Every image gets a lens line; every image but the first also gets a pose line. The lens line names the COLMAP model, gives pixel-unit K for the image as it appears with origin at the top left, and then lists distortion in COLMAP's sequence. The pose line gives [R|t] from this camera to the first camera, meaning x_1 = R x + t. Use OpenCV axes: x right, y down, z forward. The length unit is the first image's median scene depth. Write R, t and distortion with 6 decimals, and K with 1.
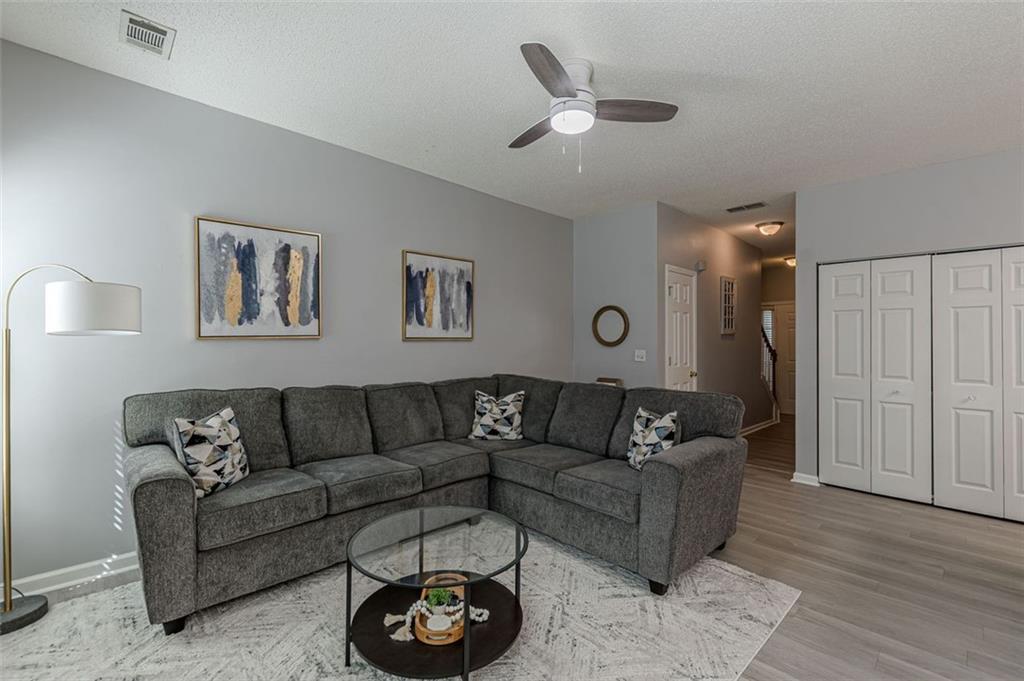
lens RADIAL K [[447.4, 0, 509.7], [0, 447.4, 339.5], [0, 0, 1]] dist [0.000703, -0.000141]
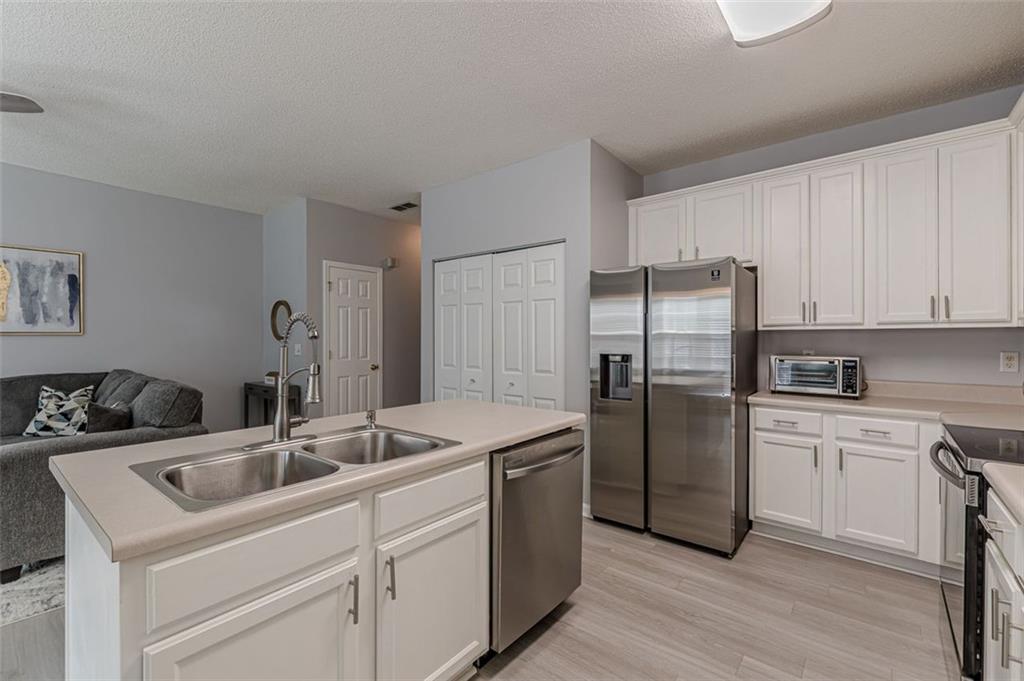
lens RADIAL K [[447.4, 0, 509.7], [0, 447.4, 339.5], [0, 0, 1]] dist [0.000703, -0.000141]
pose [[0.994595, -0.003855, 0.103761, 0.860839], [0.003149, 0.999971, 0.006966, 0.009142], [-0.103785, -0.006602, 0.994578, -0.076708]]
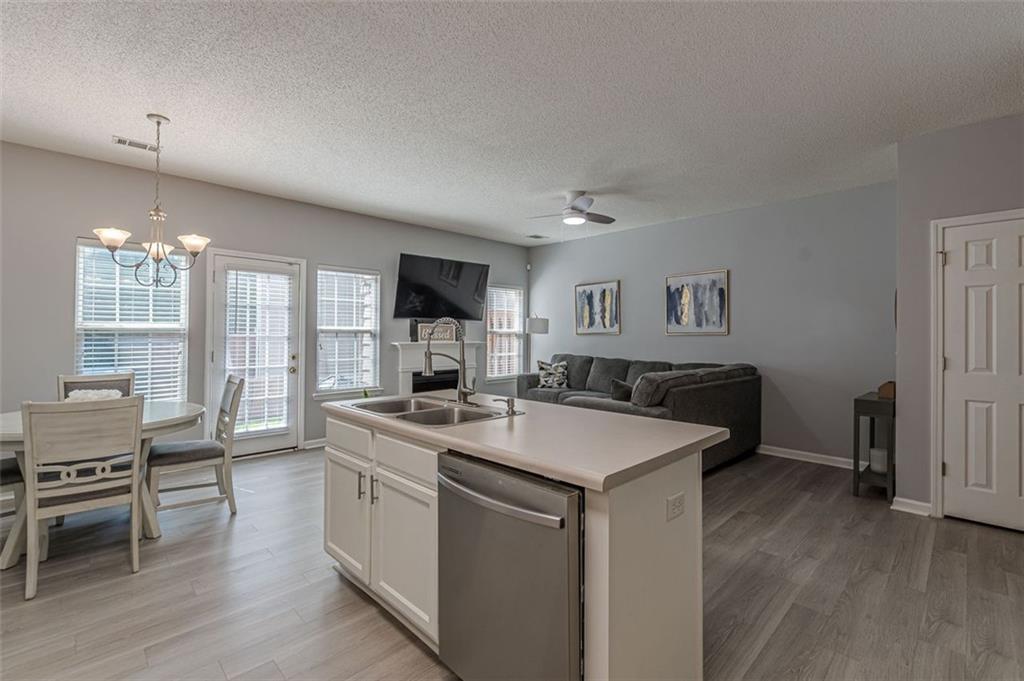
lens RADIAL K [[448.8, 0, 494.5], [0, 448.8, 333.0], [0, 0, 1]] dist [-0.000699, -0.000185]
pose [[-0.016613, -0.012923, -0.999778, 1.345645], [-0.001653, 0.999915, -0.012897, 0.016834], [0.999861, 0.001438, -0.016633, 0.440368]]
